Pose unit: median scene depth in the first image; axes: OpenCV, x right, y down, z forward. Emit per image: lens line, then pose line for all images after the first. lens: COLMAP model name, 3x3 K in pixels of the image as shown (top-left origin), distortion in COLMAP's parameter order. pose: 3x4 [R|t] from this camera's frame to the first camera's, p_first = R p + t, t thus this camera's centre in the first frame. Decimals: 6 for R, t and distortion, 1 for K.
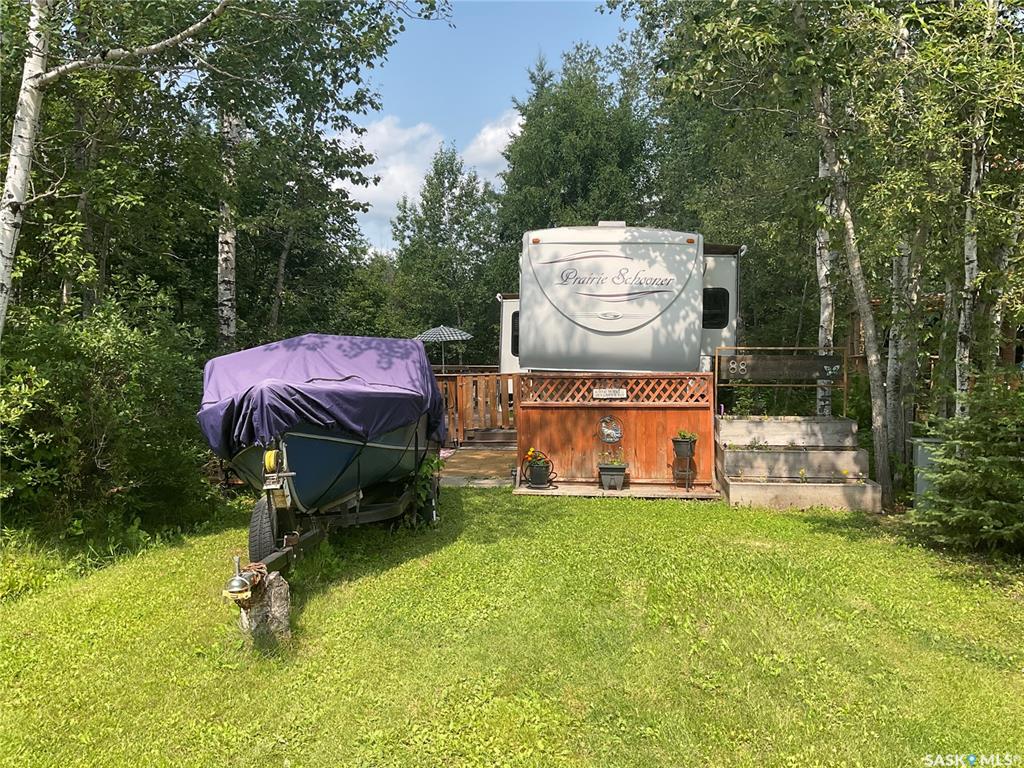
lens RADIAL K [[849.3, 0, 512.1], [0, 849.3, 386.7], [0, 0, 1]] dist [0.090700, -0.159870]
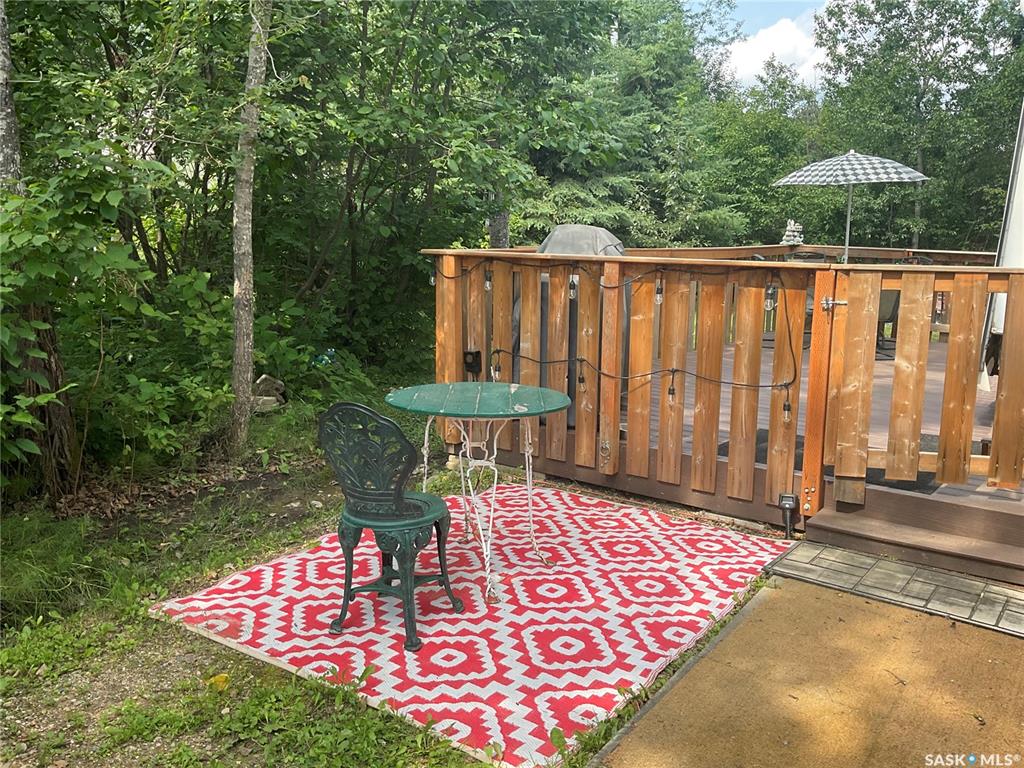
lens RADIAL K [[849.3, 0, 509.2], [0, 849.3, 378.5], [0, 0, 1]] dist [0.090700, -0.159870]
pose [[0.871067, 0.109746, -0.478746, -0.025095], [-0.051544, 0.989761, 0.133106, -0.014661], [0.488452, -0.091268, 0.867805, 1.073758]]
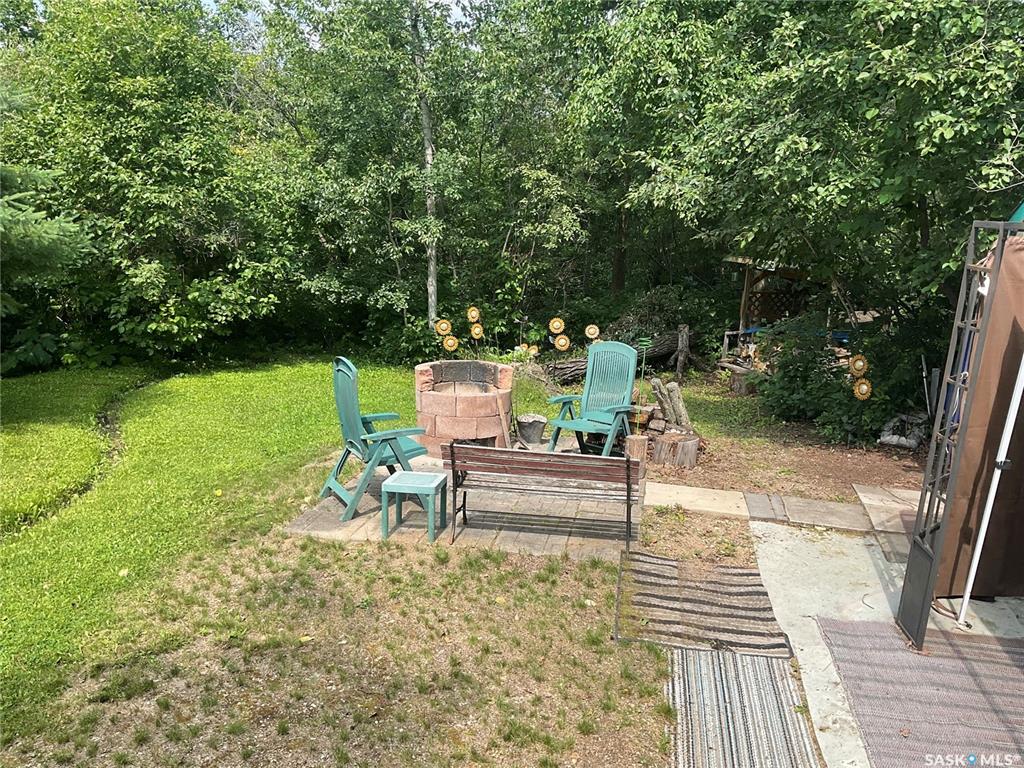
lens RADIAL K [[849.3, 0, 505.8], [0, 849.3, 389.7], [0, 0, 1]] dist [0.090700, -0.159870]
pose [[0.999189, 0.033270, -0.022675, -0.055622], [-0.029428, 0.987843, 0.152644, -0.118177], [0.027477, -0.151853, 0.988021, 2.127992]]
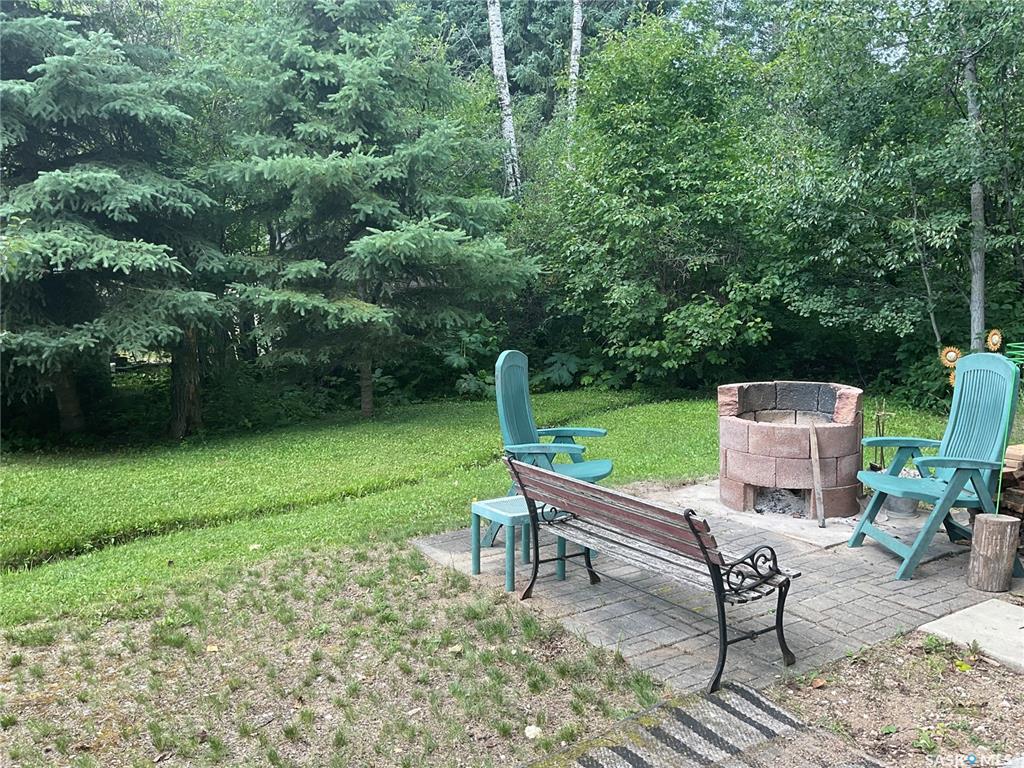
lens RADIAL K [[849.3, 0, 511.5], [0, 849.3, 385.9], [0, 0, 1]] dist [0.090700, -0.159870]
pose [[0.666818, 0.078516, -0.741073, 0.181447], [-0.007348, 0.995079, 0.098815, -0.075263], [0.745185, -0.060446, 0.664113, 2.386116]]
